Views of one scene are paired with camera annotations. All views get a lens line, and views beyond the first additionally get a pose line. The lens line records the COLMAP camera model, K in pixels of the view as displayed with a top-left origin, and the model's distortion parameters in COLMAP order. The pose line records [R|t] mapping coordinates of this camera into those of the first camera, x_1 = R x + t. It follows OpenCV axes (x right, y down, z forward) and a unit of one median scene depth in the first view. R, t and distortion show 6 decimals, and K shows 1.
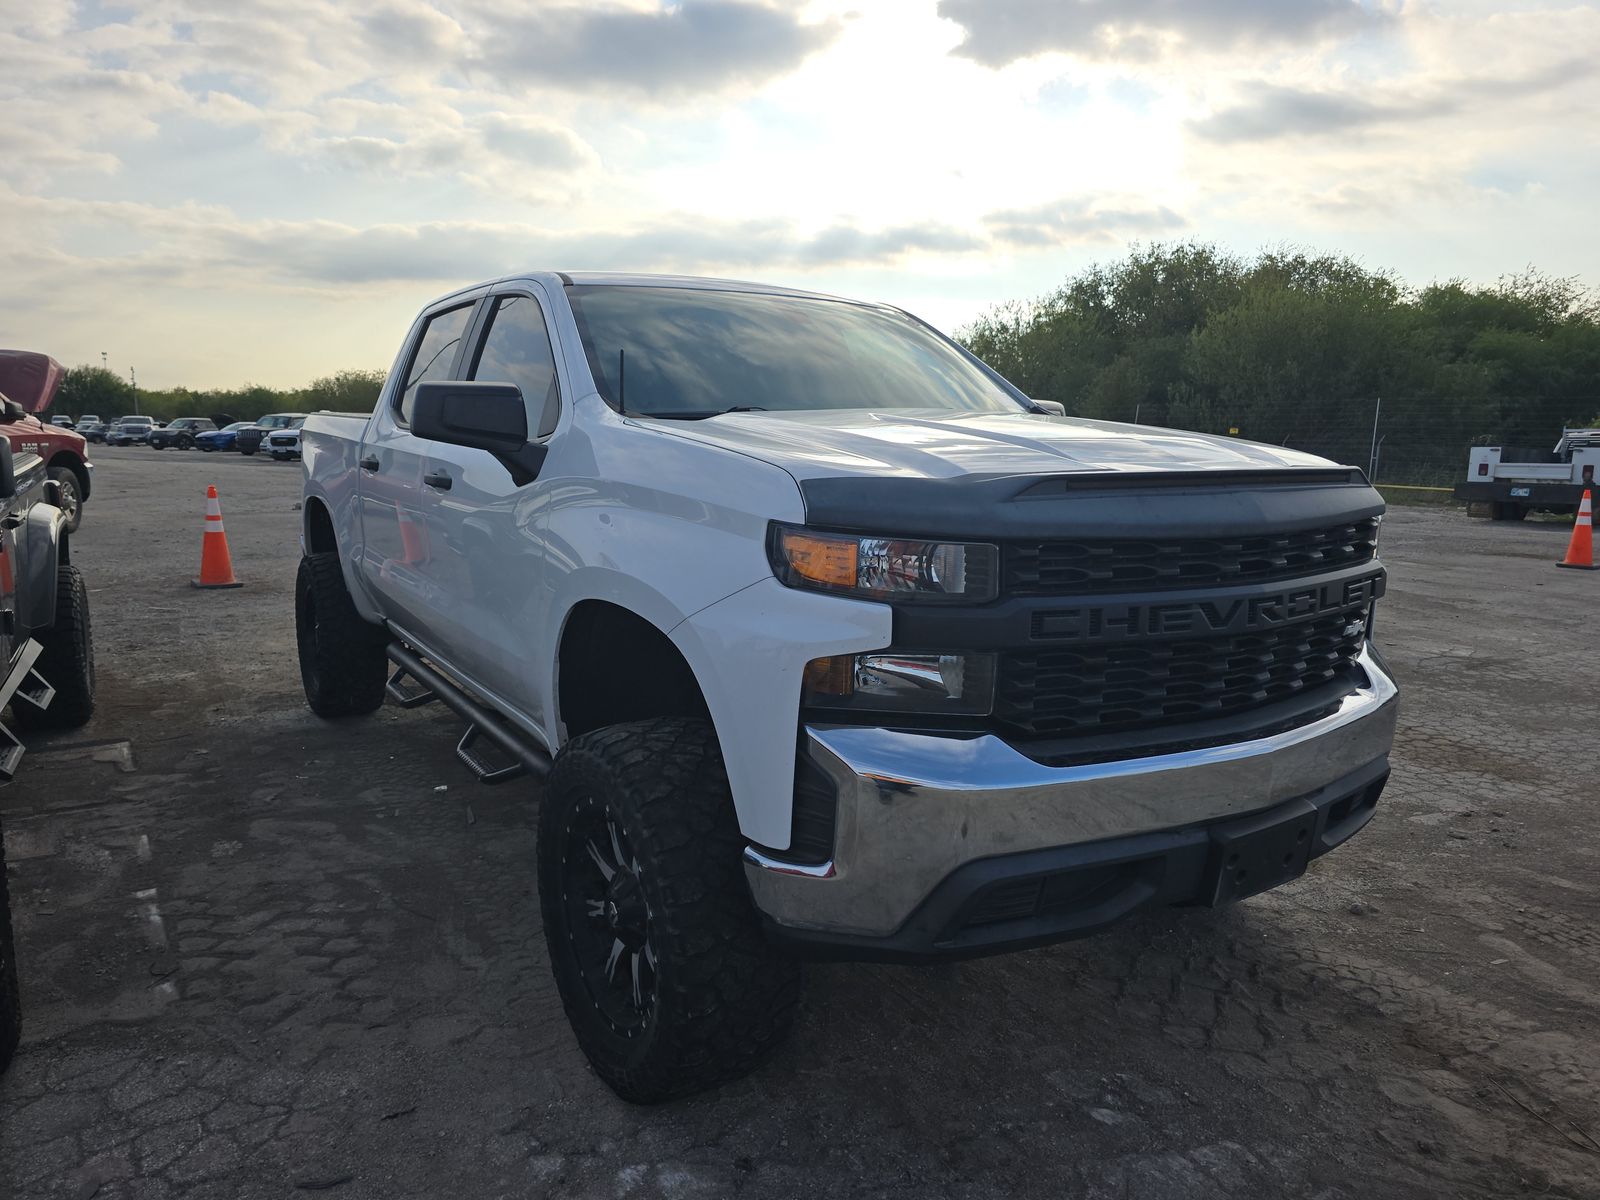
lens RADIAL K [[1099.6, 0, 804.0], [0, 1099.6, 604.3], [0, 0, 1]] dist [0.053315, -0.049287]
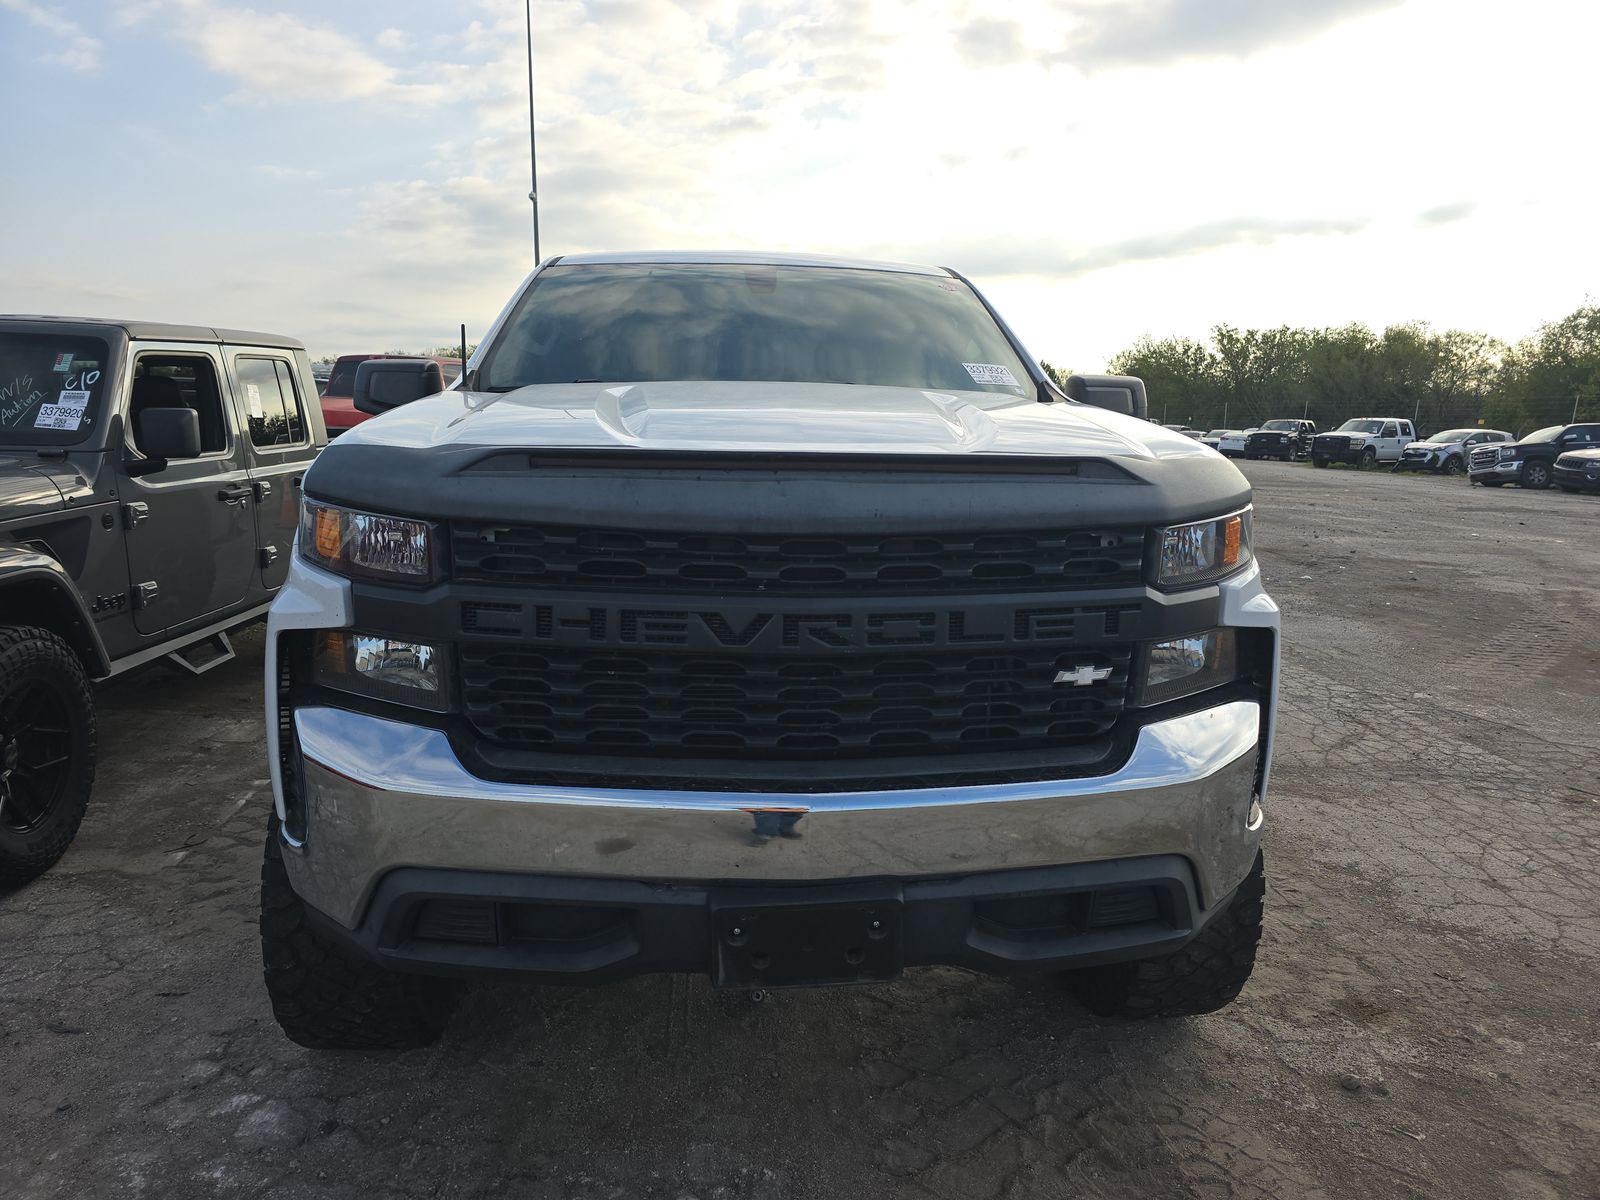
lens RADIAL K [[1099.6, 0, 804.0], [0, 1099.6, 604.3], [0, 0, 1]] dist [0.053315, -0.049287]
pose [[0.874969, 0.086422, -0.476404, 0.557857], [-0.082681, 0.996158, 0.028857, -0.025381], [0.477068, 0.014141, 0.878753, 0.222809]]
